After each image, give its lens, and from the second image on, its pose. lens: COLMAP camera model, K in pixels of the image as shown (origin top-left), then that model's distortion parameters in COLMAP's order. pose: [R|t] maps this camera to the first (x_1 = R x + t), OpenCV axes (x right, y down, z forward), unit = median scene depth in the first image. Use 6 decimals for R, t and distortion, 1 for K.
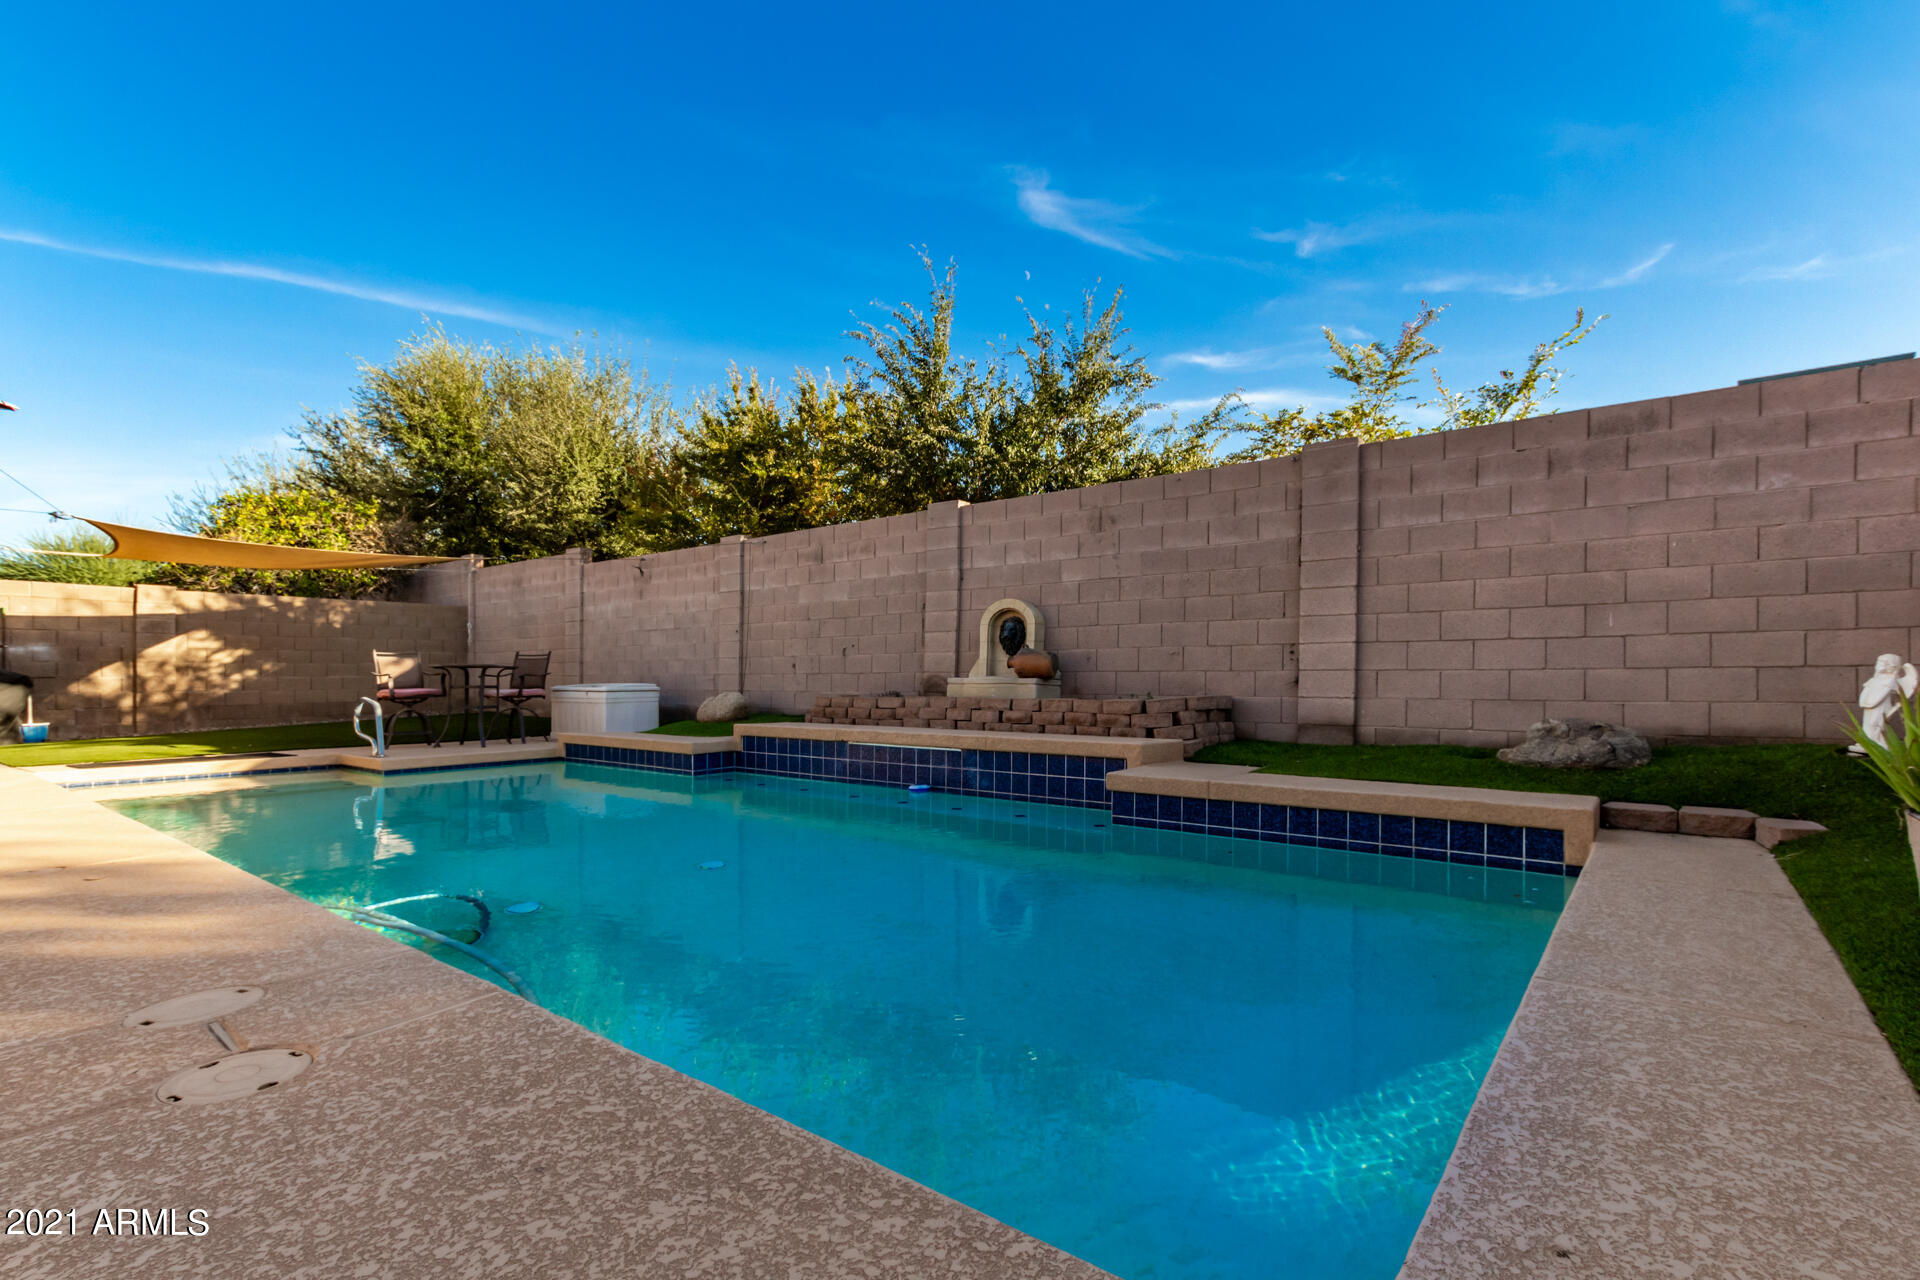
lens RADIAL K [[900.8, 0, 986.7], [0, 900.8, 675.7], [0, 0, 1]] dist [0.001975, 0.001033]
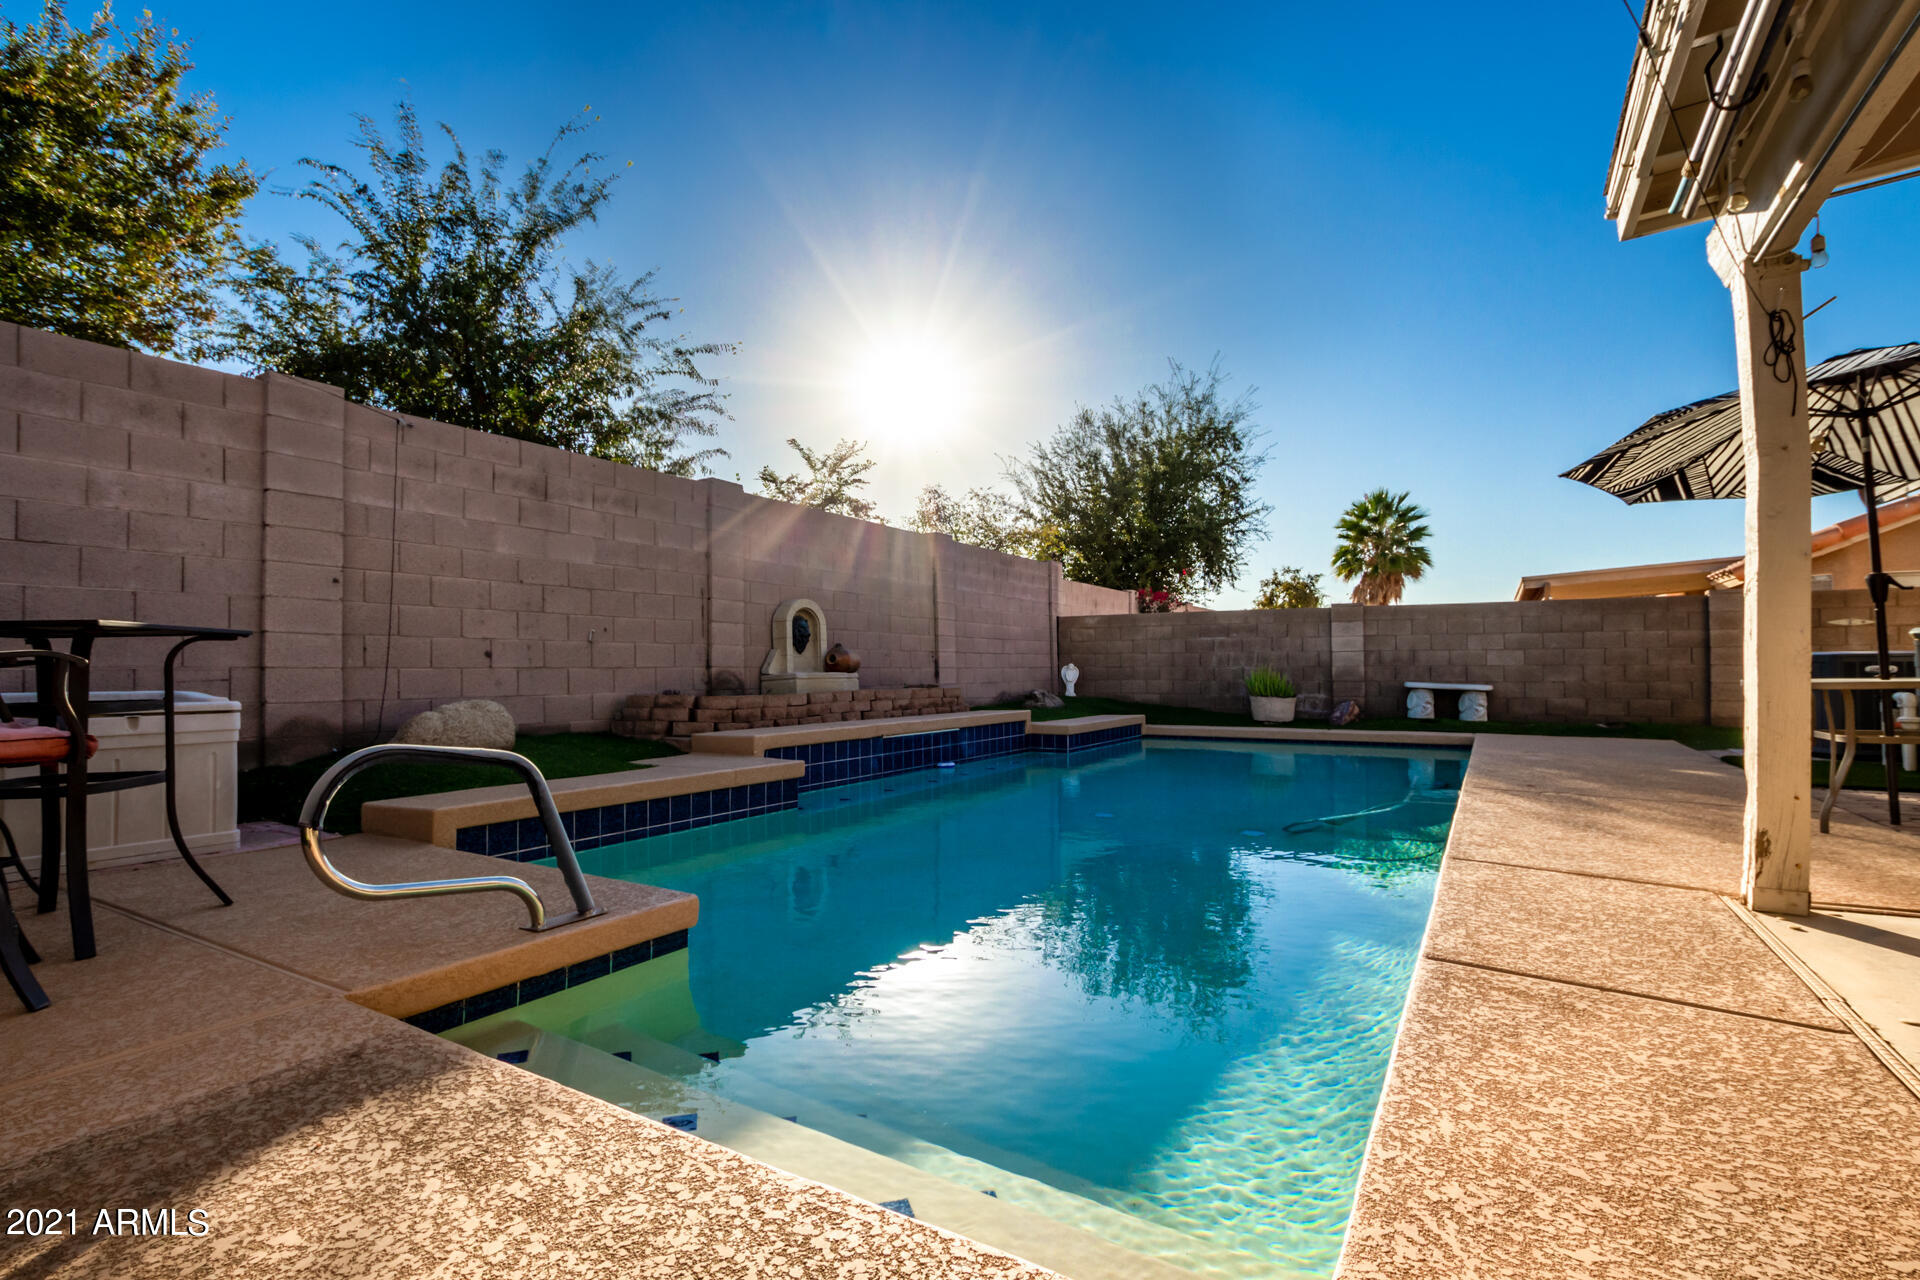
lens RADIAL K [[884.4, 0, 955.7], [0, 884.4, 658.1], [0, 0, 1]] dist [-0.018663, 0.000178]
pose [[-0.115112, 0.019932, 0.993153, -1.164262], [0.006783, 0.999791, -0.019279, 0.006704], [-0.993329, 0.004517, -0.115223, 1.057807]]
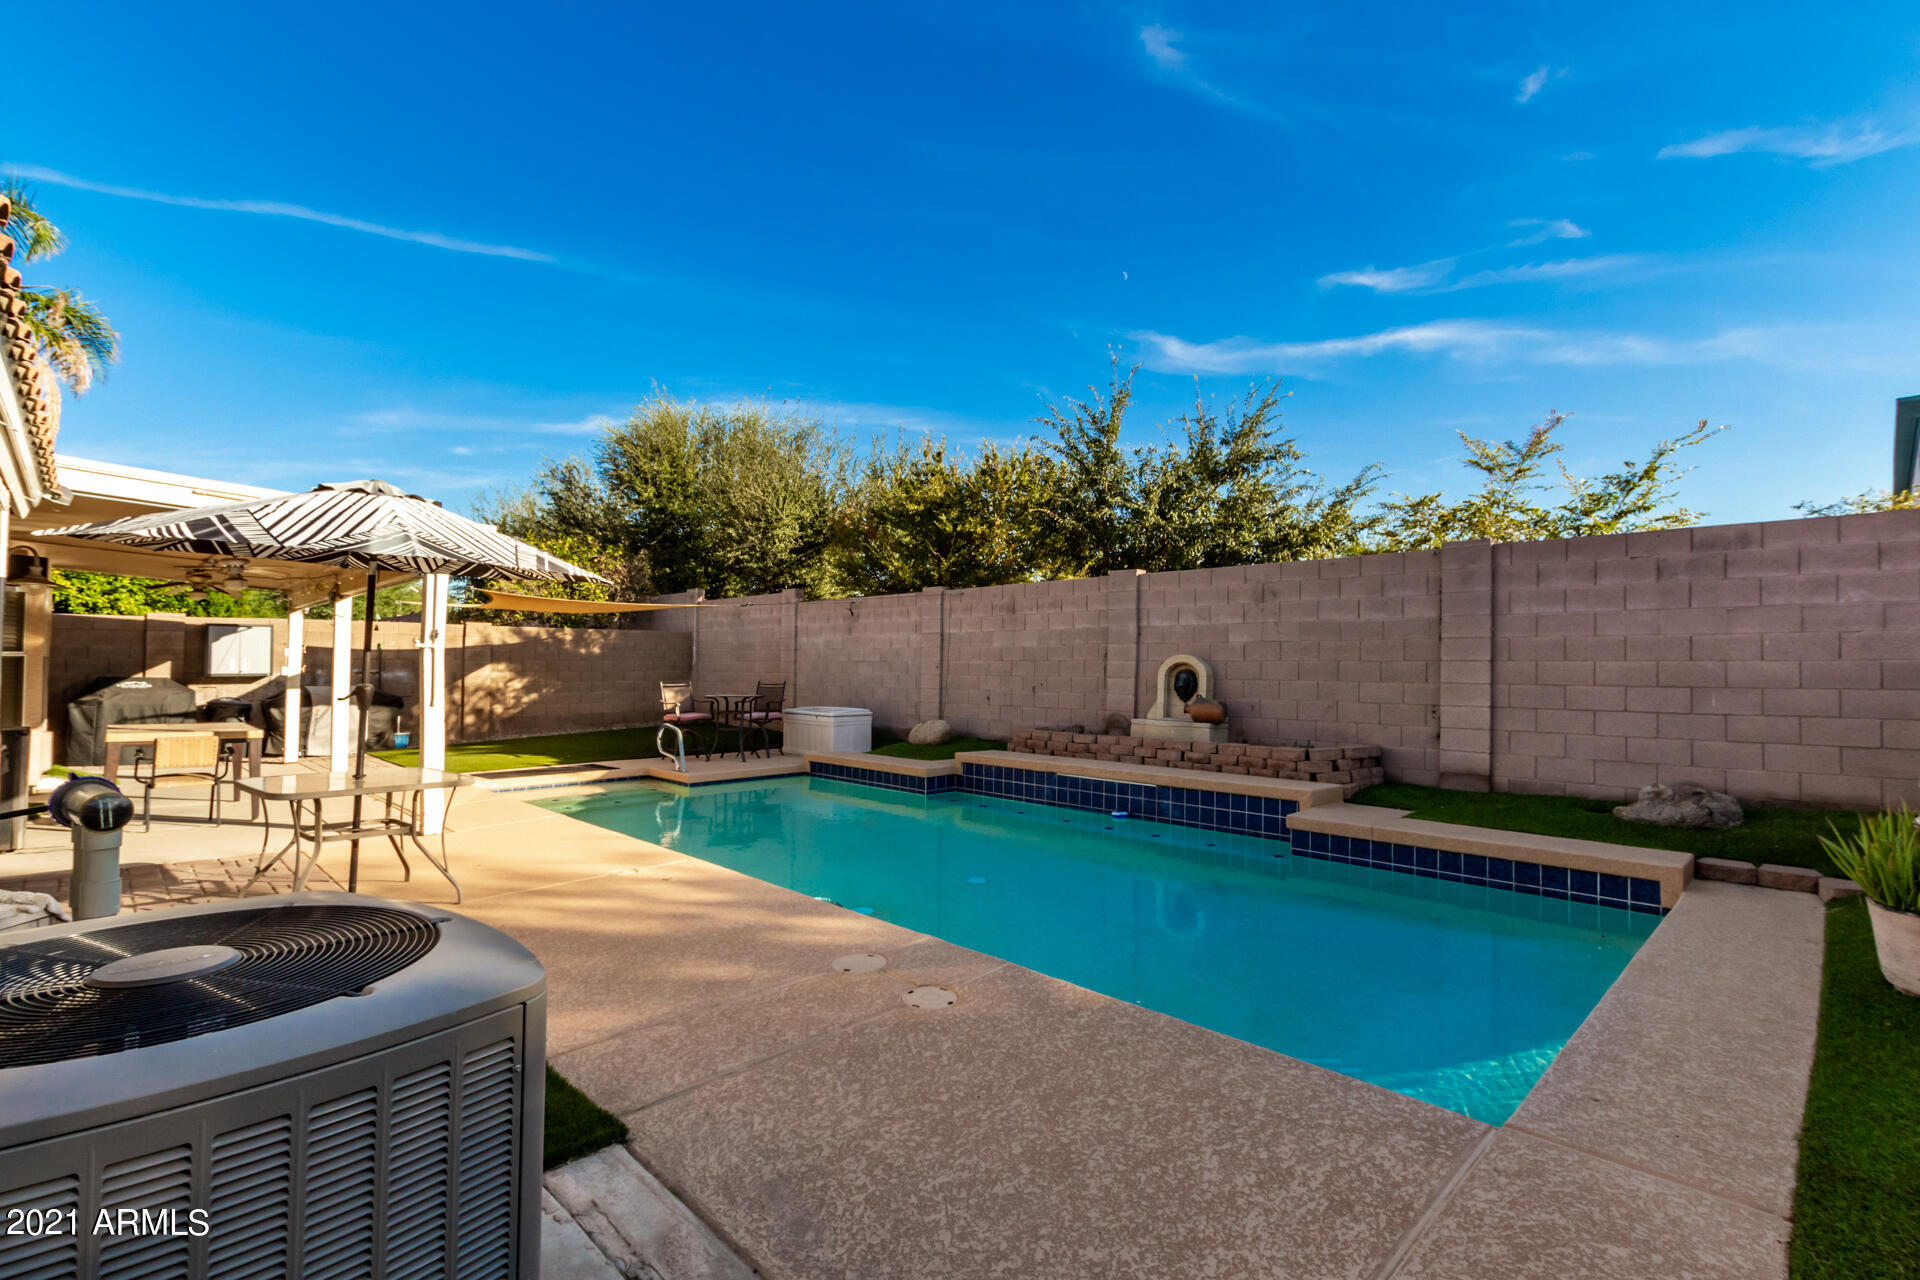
lens RADIAL K [[893.9, 0, 970.7], [0, 893.9, 636.1], [0, 0, 1]] dist [0.004758, -0.003610]
pose [[0.991183, 0.003436, -0.132454, -0.111245], [-0.007482, 0.999520, -0.030063, -0.080687], [0.132288, 0.030789, 0.990733, -0.257967]]
